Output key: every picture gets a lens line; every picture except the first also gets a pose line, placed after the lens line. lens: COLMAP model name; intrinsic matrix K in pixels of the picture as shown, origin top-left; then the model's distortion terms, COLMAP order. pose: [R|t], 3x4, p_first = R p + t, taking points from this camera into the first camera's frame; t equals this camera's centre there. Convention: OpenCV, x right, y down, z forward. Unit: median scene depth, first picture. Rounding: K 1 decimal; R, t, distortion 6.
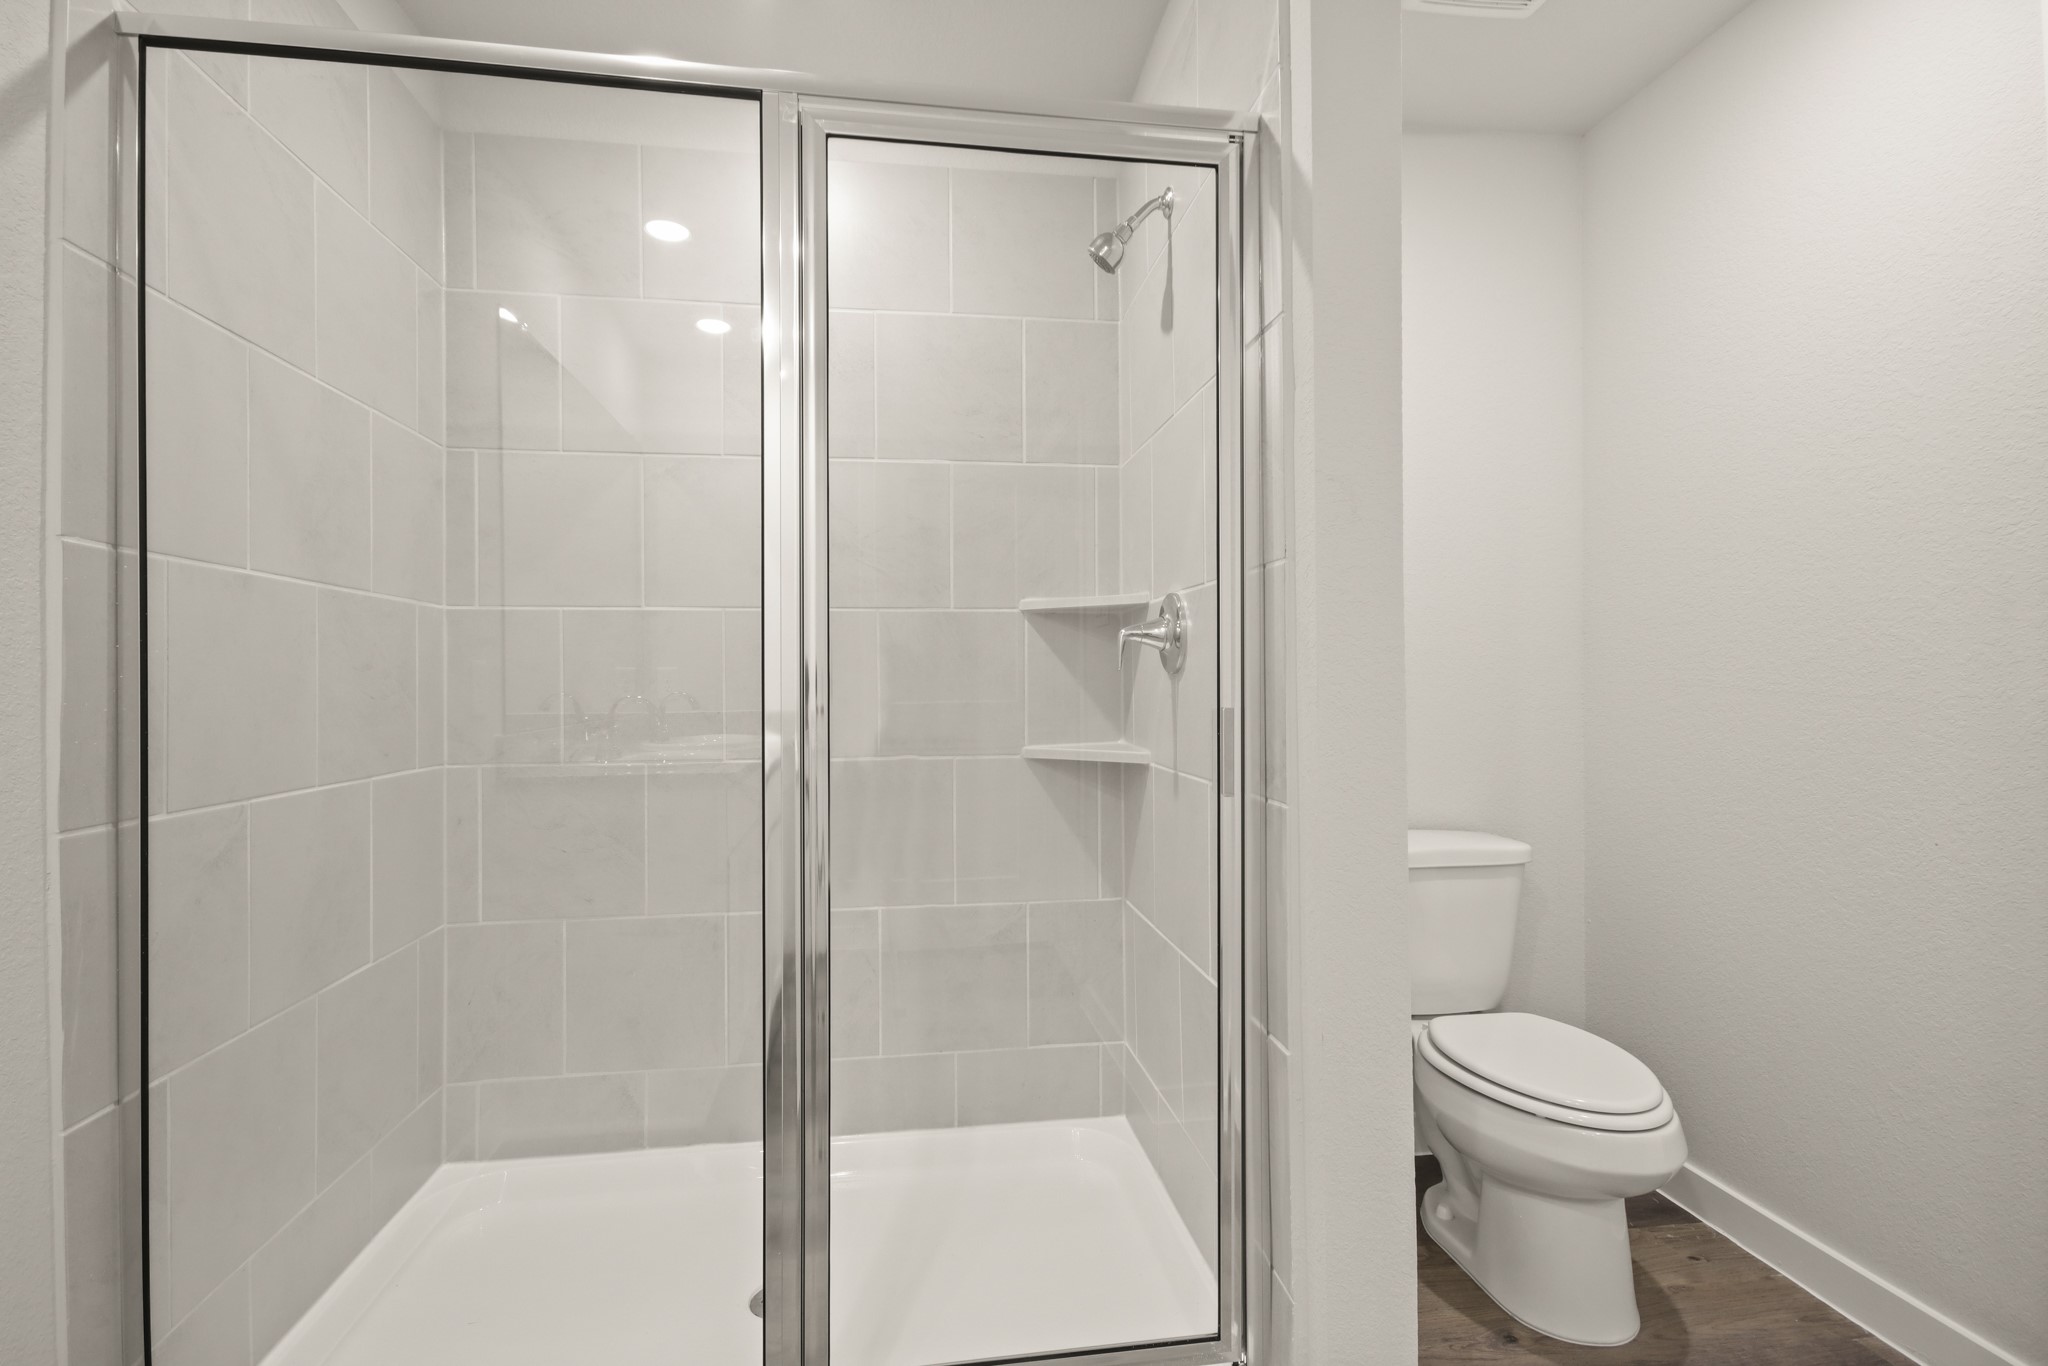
lens RADIAL K [[954.1, 0, 1023.7], [0, 954.1, 675.6], [0, 0, 1]] dist [0.017190, -0.012032]
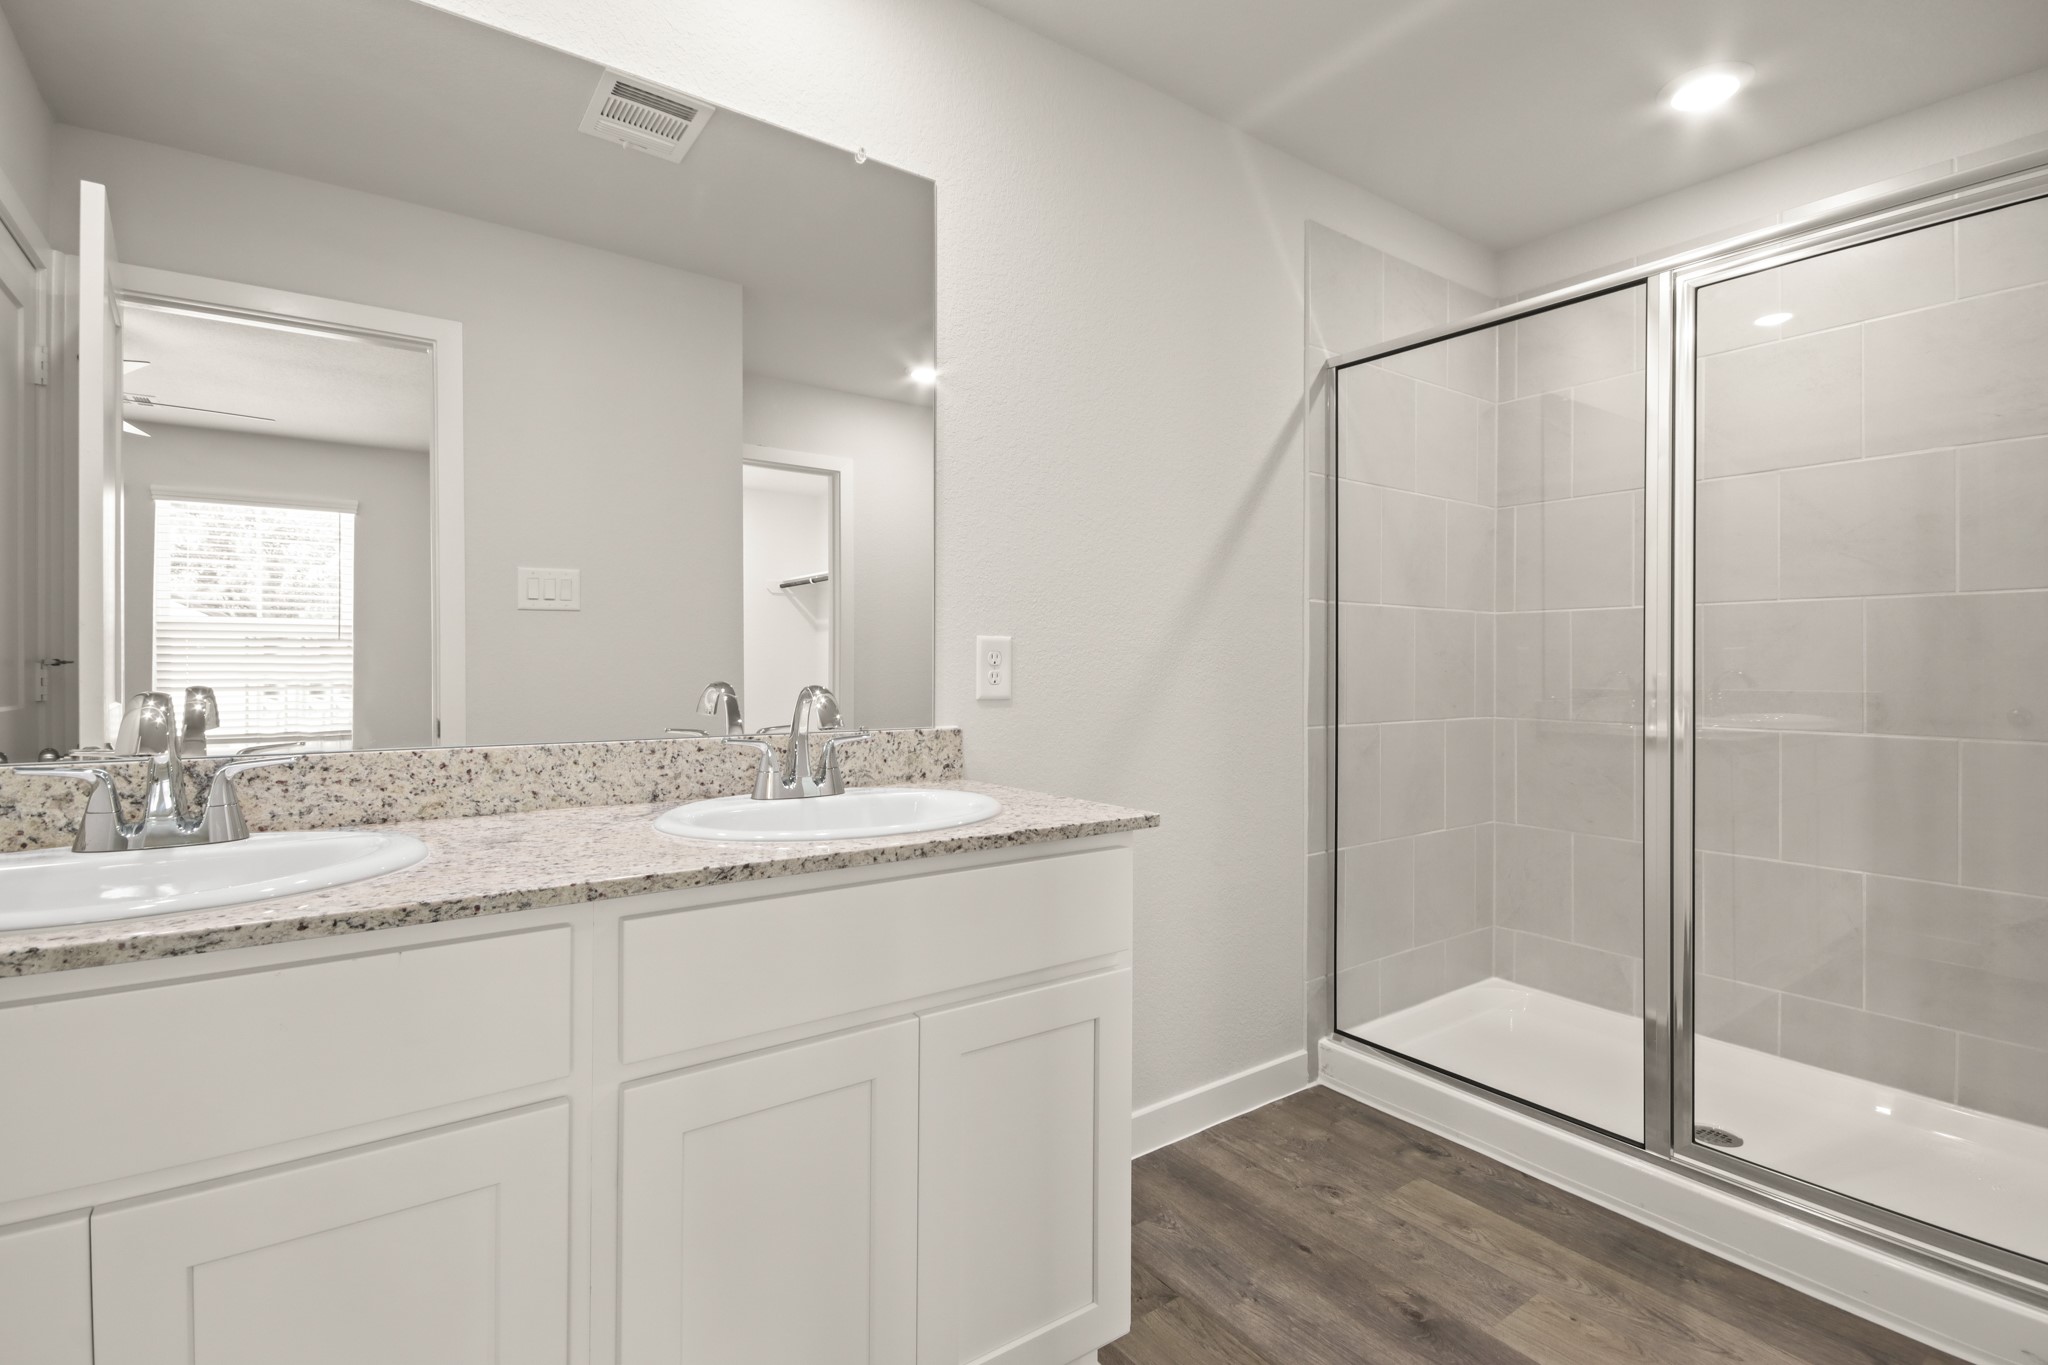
lens RADIAL K [[954.1, 0, 1023.7], [0, 954.1, 675.1], [0, 0, 1]] dist [0.017190, -0.012032]
pose [[0.469647, 0.016963, -0.882691, 0.598934], [0.002015, 0.999792, 0.020285, -0.008040], [0.882852, -0.011305, 0.469516, -0.582101]]
